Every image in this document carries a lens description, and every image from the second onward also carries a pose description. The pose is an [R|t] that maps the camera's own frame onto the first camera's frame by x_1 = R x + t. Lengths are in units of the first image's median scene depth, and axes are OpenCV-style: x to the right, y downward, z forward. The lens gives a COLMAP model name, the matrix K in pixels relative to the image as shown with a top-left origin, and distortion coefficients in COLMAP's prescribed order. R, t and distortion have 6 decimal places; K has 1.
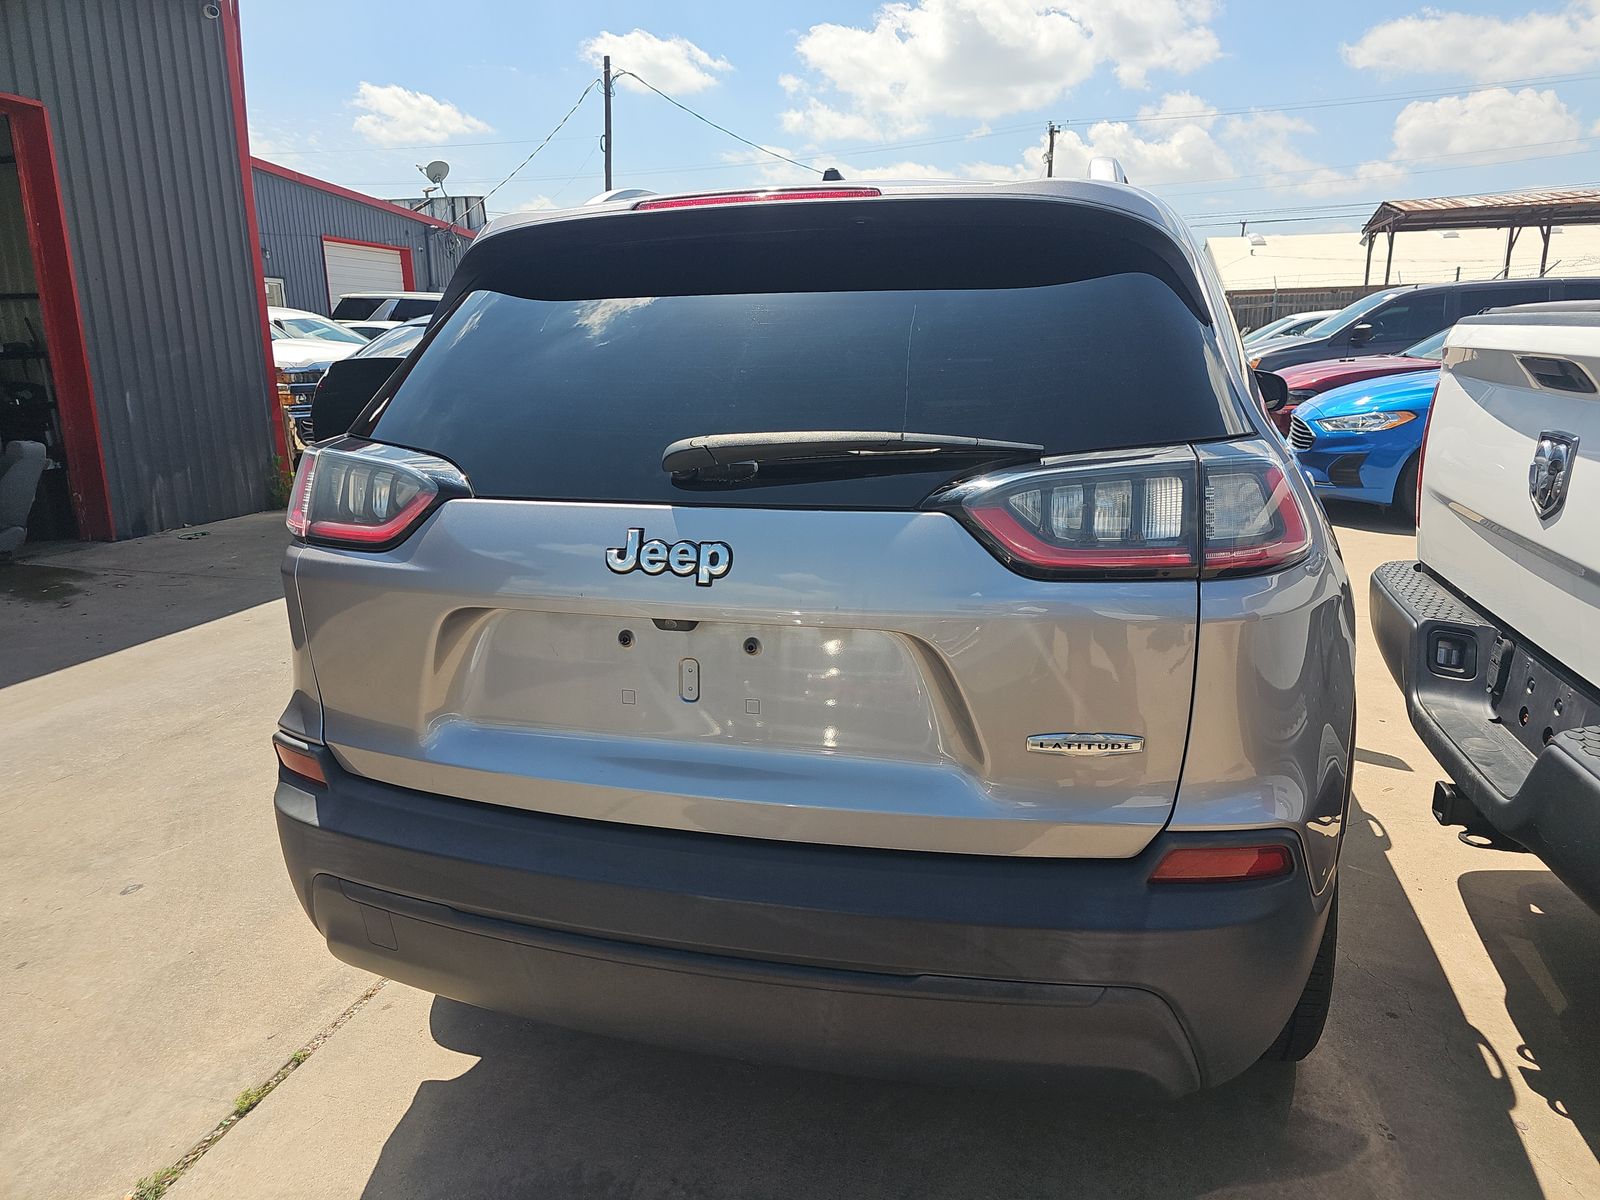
lens RADIAL K [[1055.1, 0, 798.4], [0, 1055.1, 609.6], [0, 0, 1]] dist [0.037268, -0.027332]
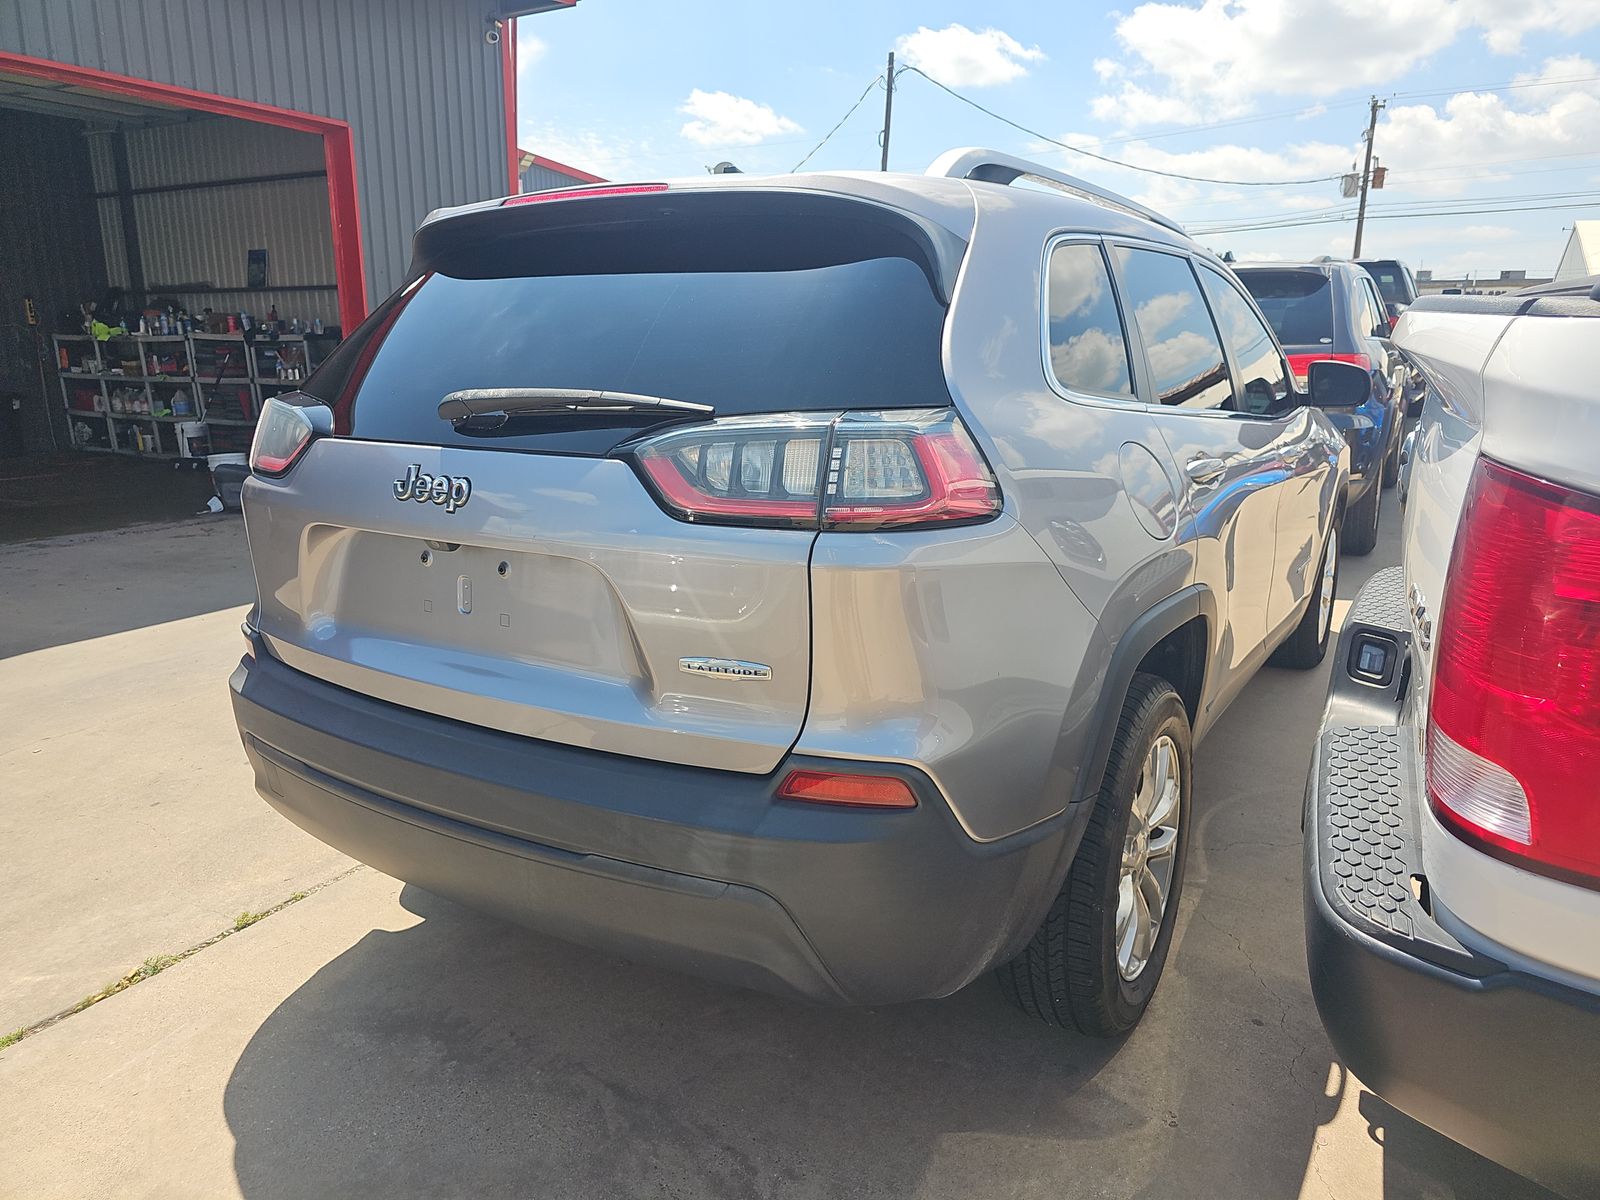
lens RADIAL K [[1055.1, 0, 798.6], [0, 1055.1, 602.5], [0, 0, 1]] dist [0.037268, -0.027332]
pose [[0.963765, 0.077441, -0.255264, 0.366832], [-0.077512, 0.996943, 0.009799, 0.022102], [0.255242, 0.010342, 0.966822, -0.046525]]
